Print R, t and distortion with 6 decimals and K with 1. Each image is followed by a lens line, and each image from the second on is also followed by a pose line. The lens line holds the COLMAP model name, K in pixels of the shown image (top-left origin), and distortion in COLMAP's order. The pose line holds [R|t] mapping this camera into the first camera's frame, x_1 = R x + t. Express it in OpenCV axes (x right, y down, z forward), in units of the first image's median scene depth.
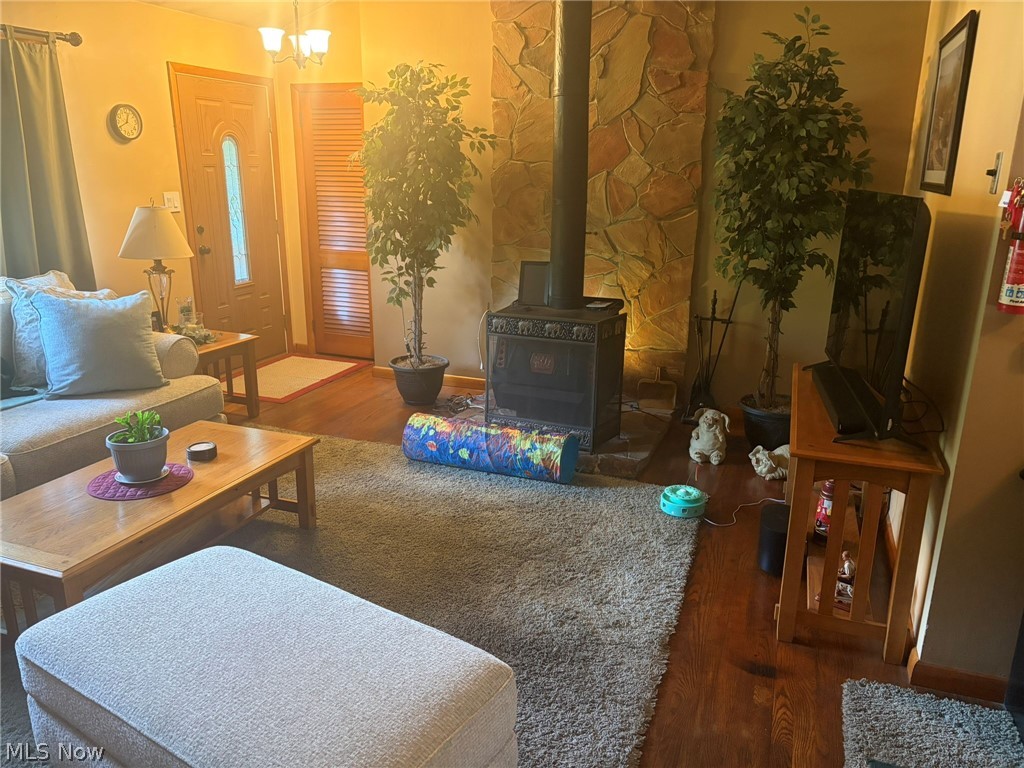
lens RADIAL K [[771.6, 0, 511.8], [0, 771.6, 391.4], [0, 0, 1]] dist [0.058609, -0.063170]
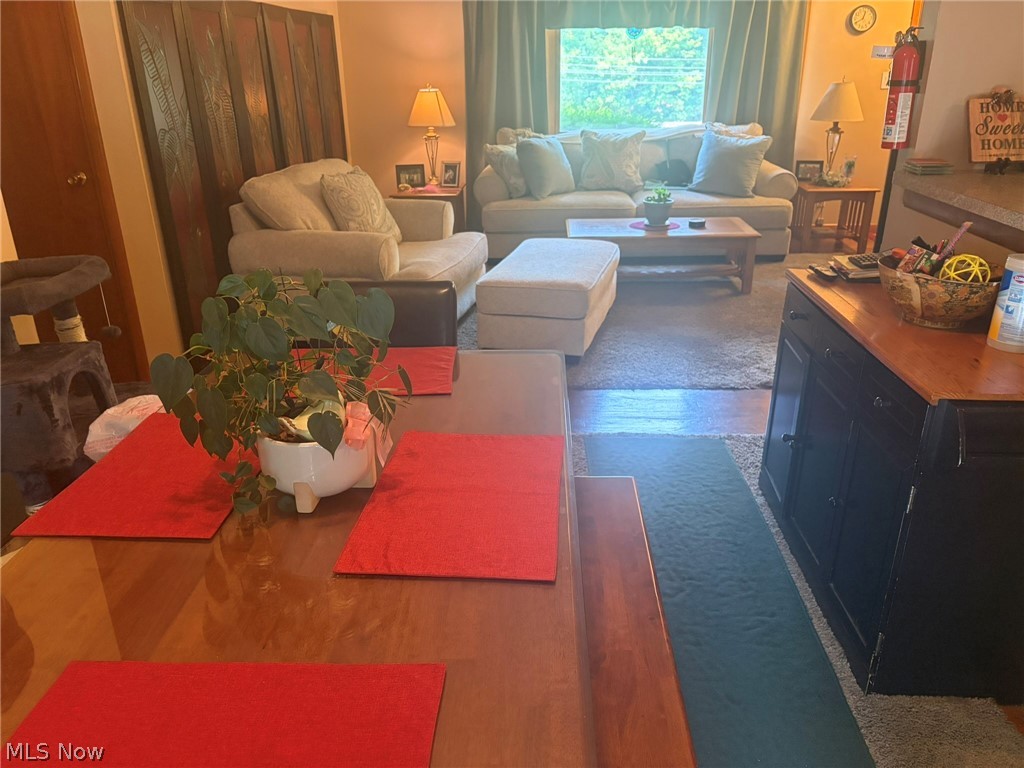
lens RADIAL K [[778.0, 0, 510.7], [0, 778.0, 392.9], [0, 0, 1]] dist [0.041584, -0.048659]
pose [[0.305768, 0.349532, -0.885626, 1.017969], [-0.246013, 0.927593, 0.281157, 0.035383], [0.919774, 0.131906, 0.369618, 0.025945]]
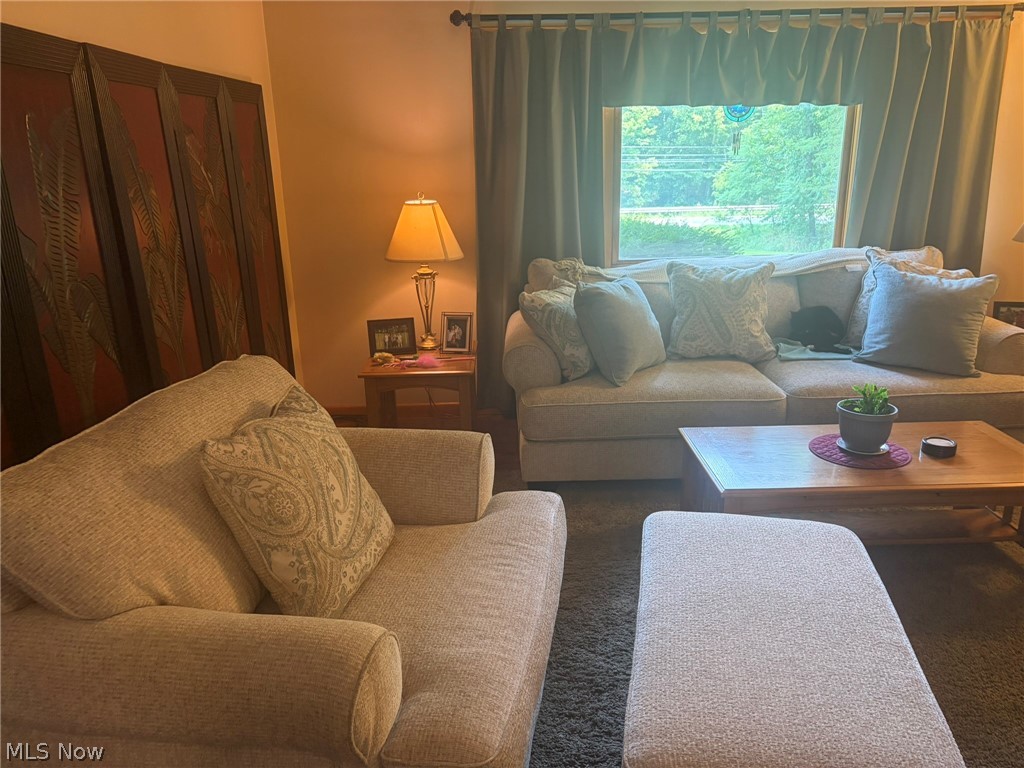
lens RADIAL K [[771.6, 0, 511.8], [0, 771.6, 391.4], [0, 0, 1]] dist [0.058609, -0.063170]
pose [[0.364311, 0.254296, -0.895886, 0.209963], [-0.235723, 0.955850, 0.175460, -0.026725], [0.900951, 0.147259, 0.408170, 0.134465]]
